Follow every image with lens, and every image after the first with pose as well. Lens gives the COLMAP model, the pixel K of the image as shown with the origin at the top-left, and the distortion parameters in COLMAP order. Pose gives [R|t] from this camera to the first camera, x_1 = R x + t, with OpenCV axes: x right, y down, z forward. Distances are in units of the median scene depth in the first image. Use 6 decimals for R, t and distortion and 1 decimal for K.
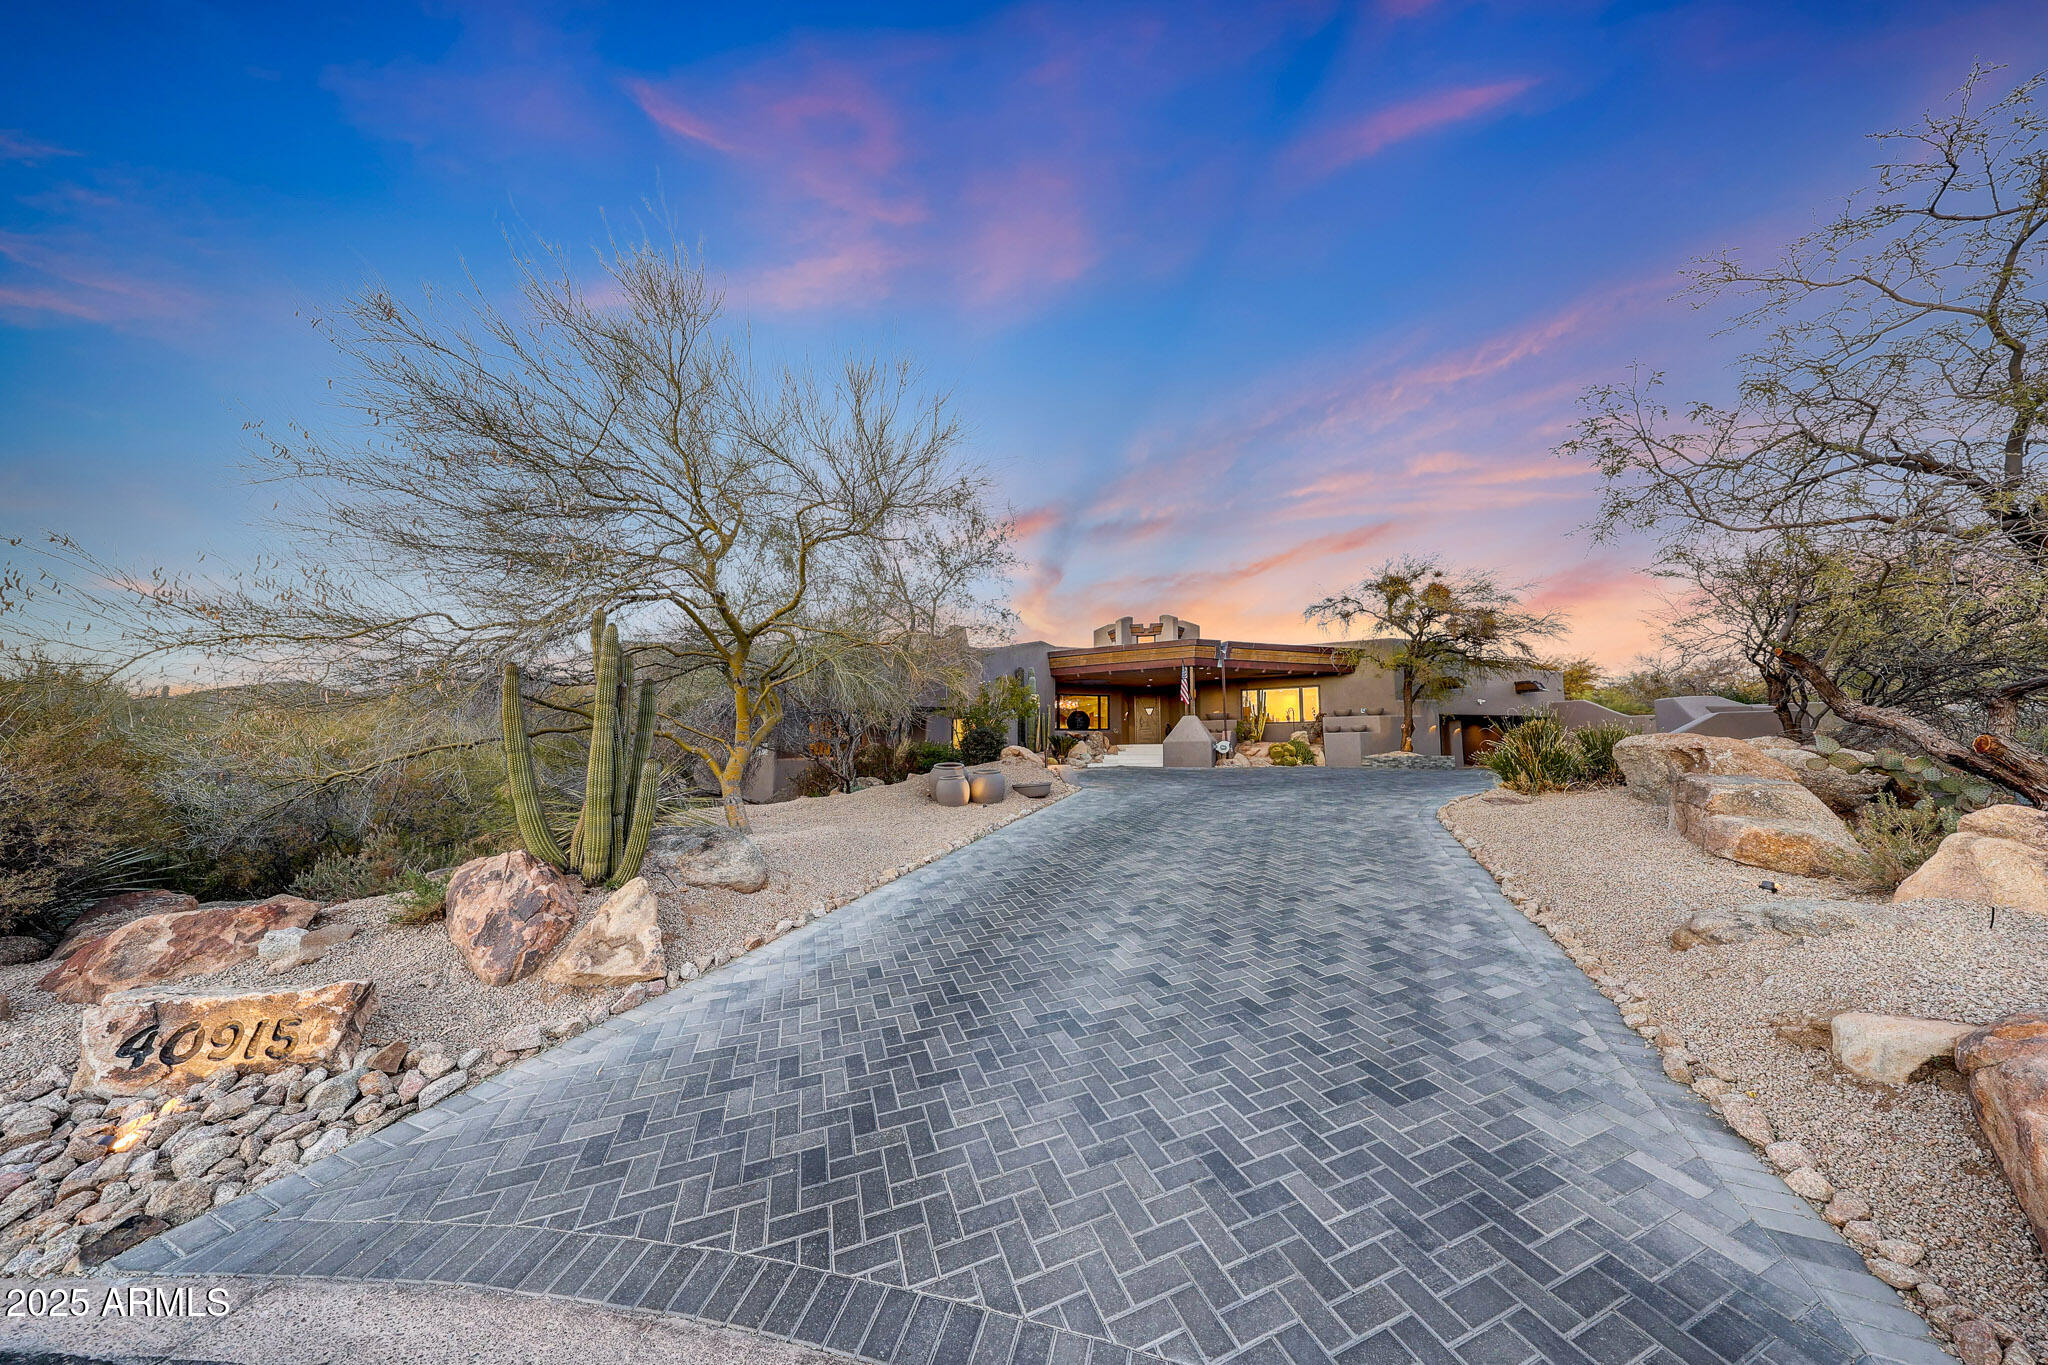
lens RADIAL K [[596.3, 0, 1024.0], [0, 596.3, 682.5], [0, 0, 1]] dist [-0.000289, -0.000047]
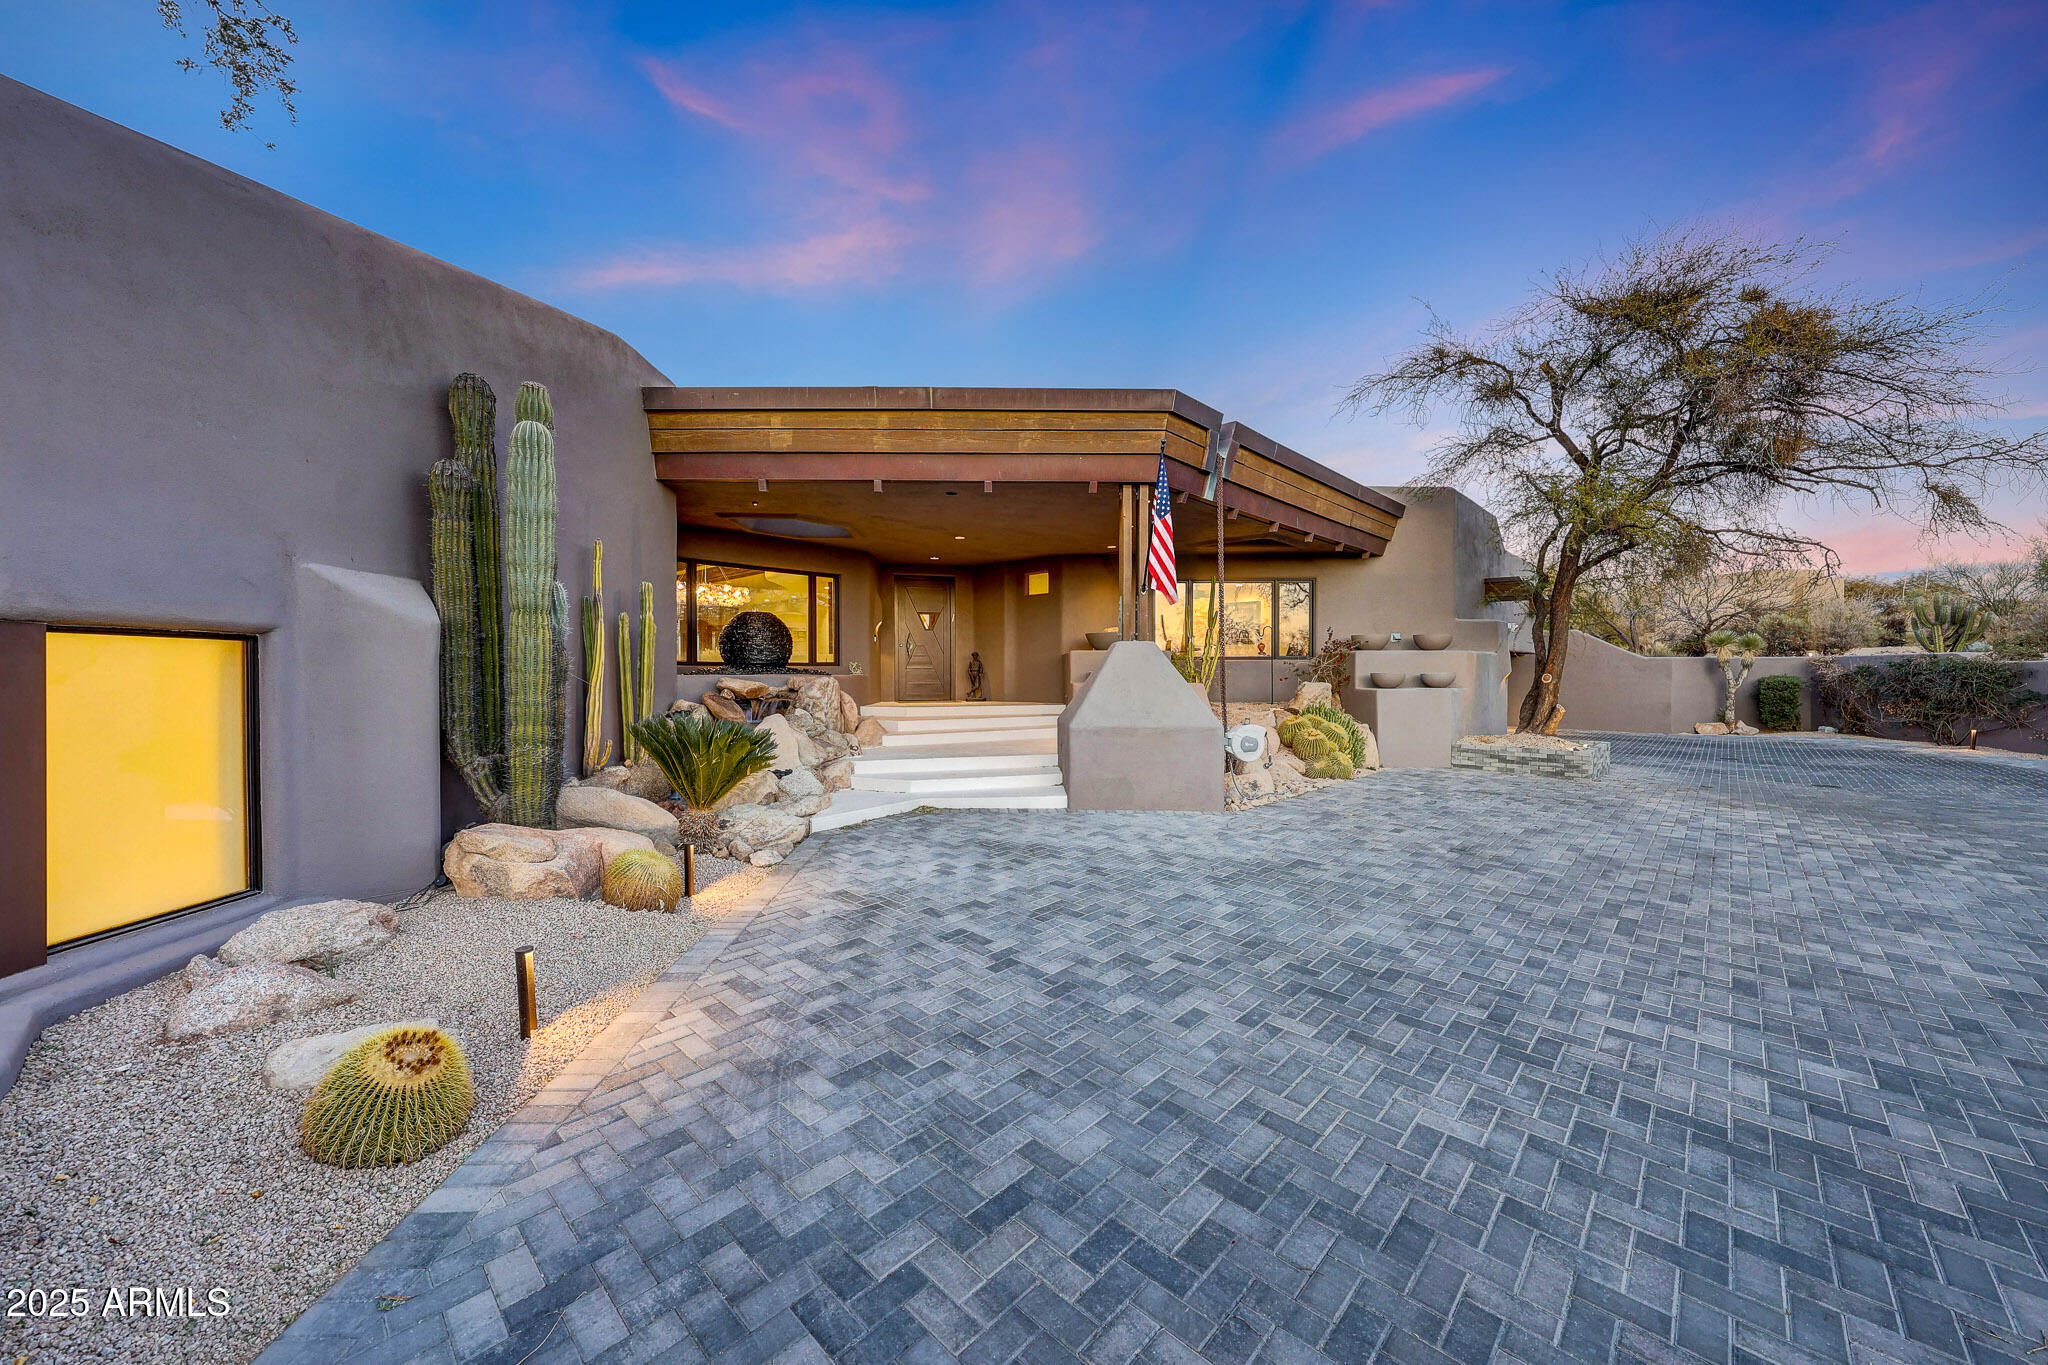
lens RADIAL K [[724.5, 0, 1017.5], [0, 724.5, 644.0], [0, 0, 1]] dist [-0.008628, 0.000009]
pose [[0.895530, 0.024128, 0.444347, 0.051801], [-0.059953, 0.995967, 0.066746, 0.034926], [-0.440945, -0.086413, 0.893365, 0.674845]]
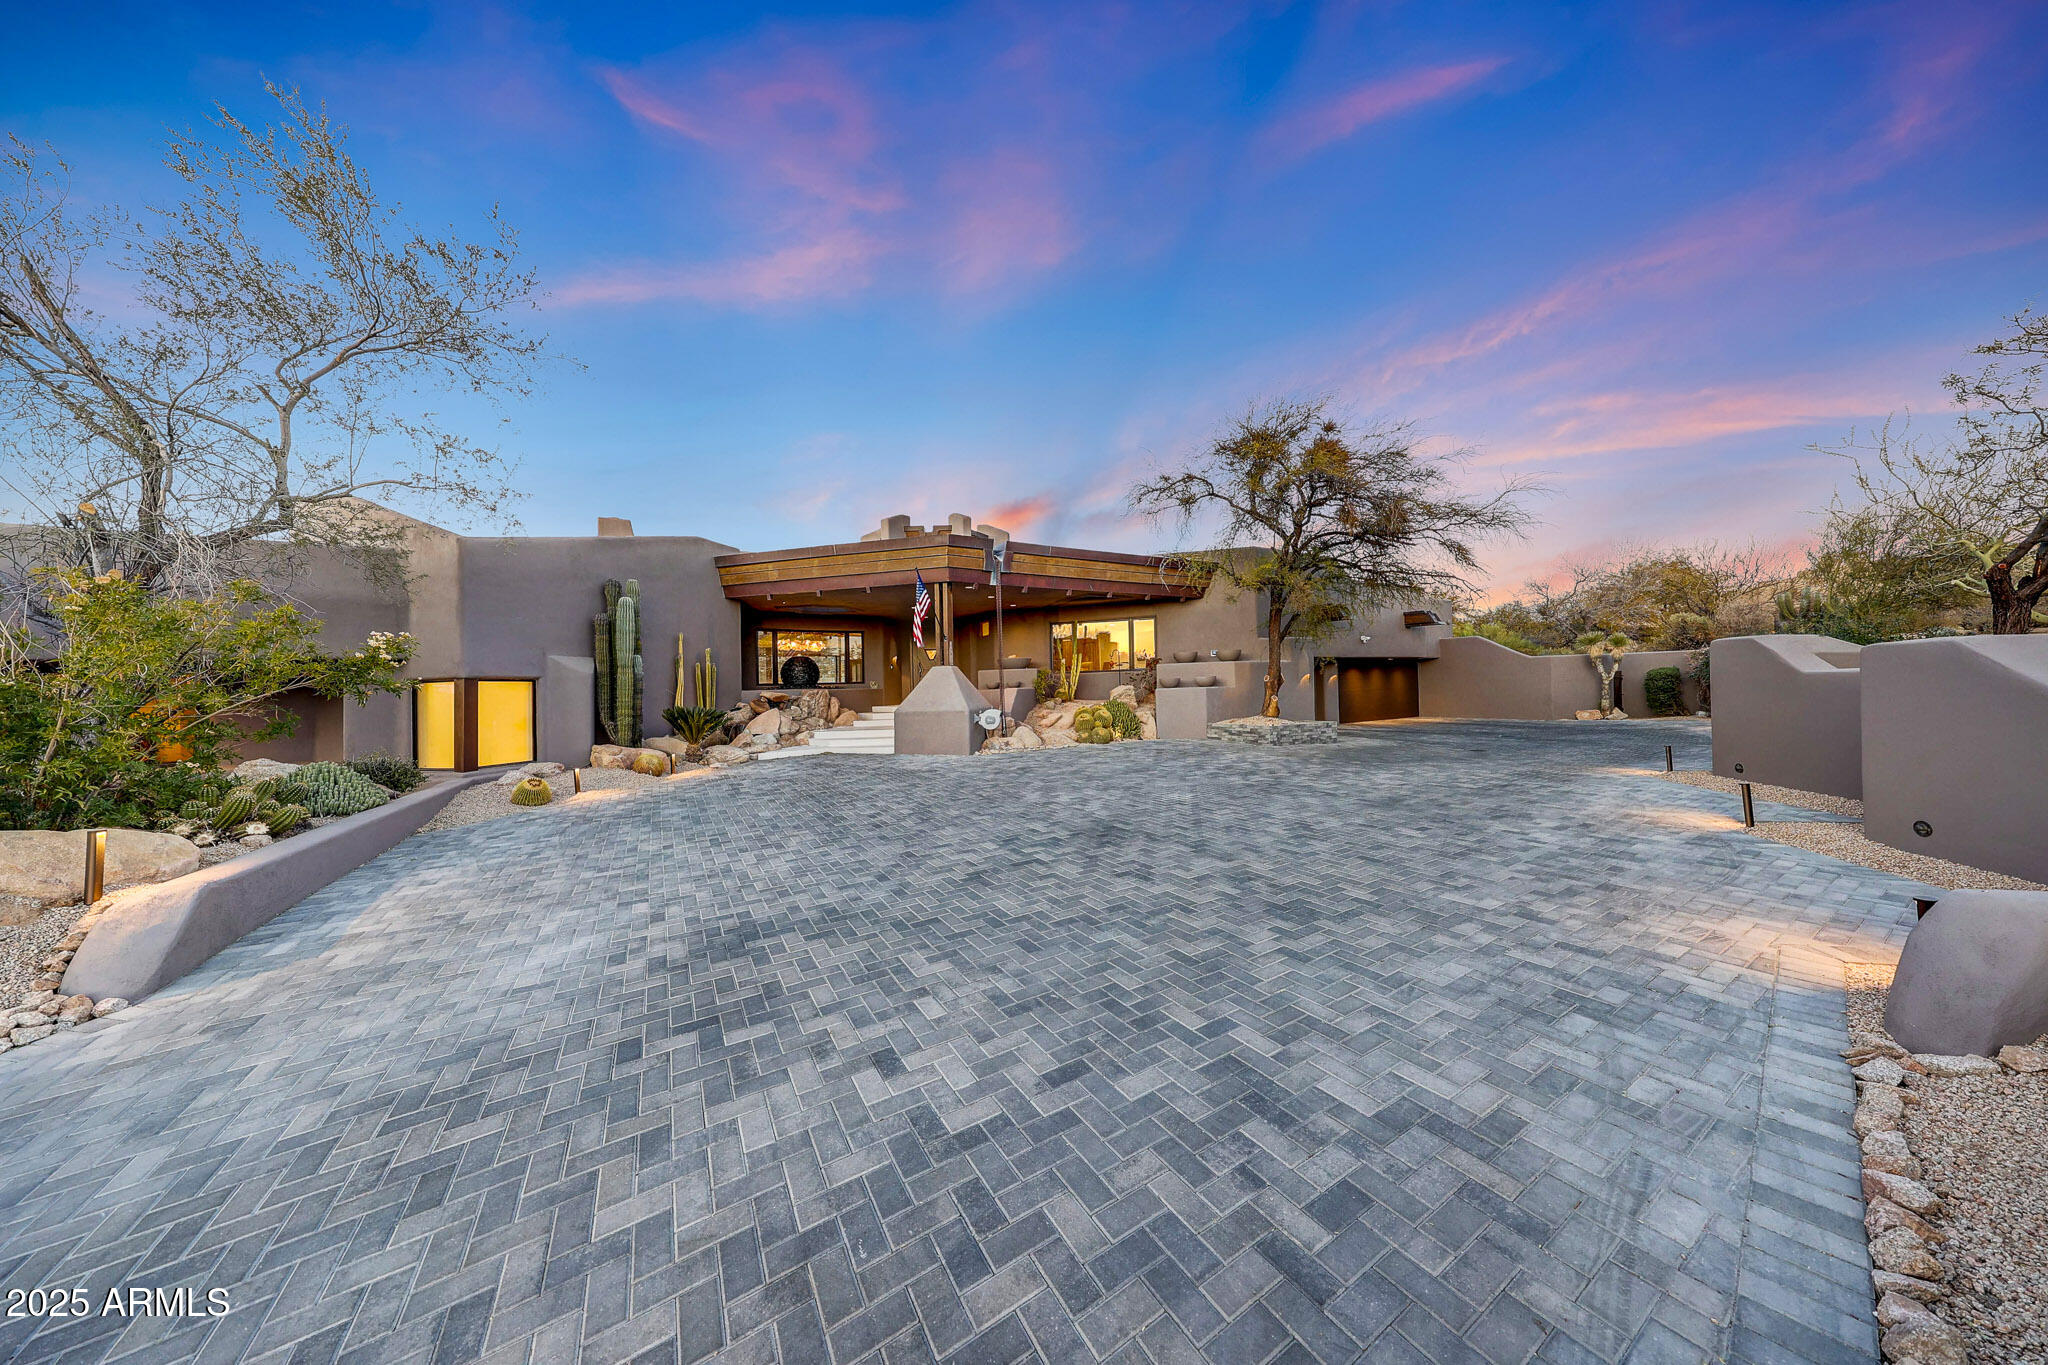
lens RADIAL K [[591.3, 0, 1024.3], [0, 591.3, 656.5], [0, 0, 1]] dist [-0.000083, 0.000047]
pose [[0.982727, -0.010996, 0.184736, 0.247215], [-0.001303, 0.997797, 0.066325, 0.006809], [-0.185059, -0.065420, 0.980548, 0.402049]]
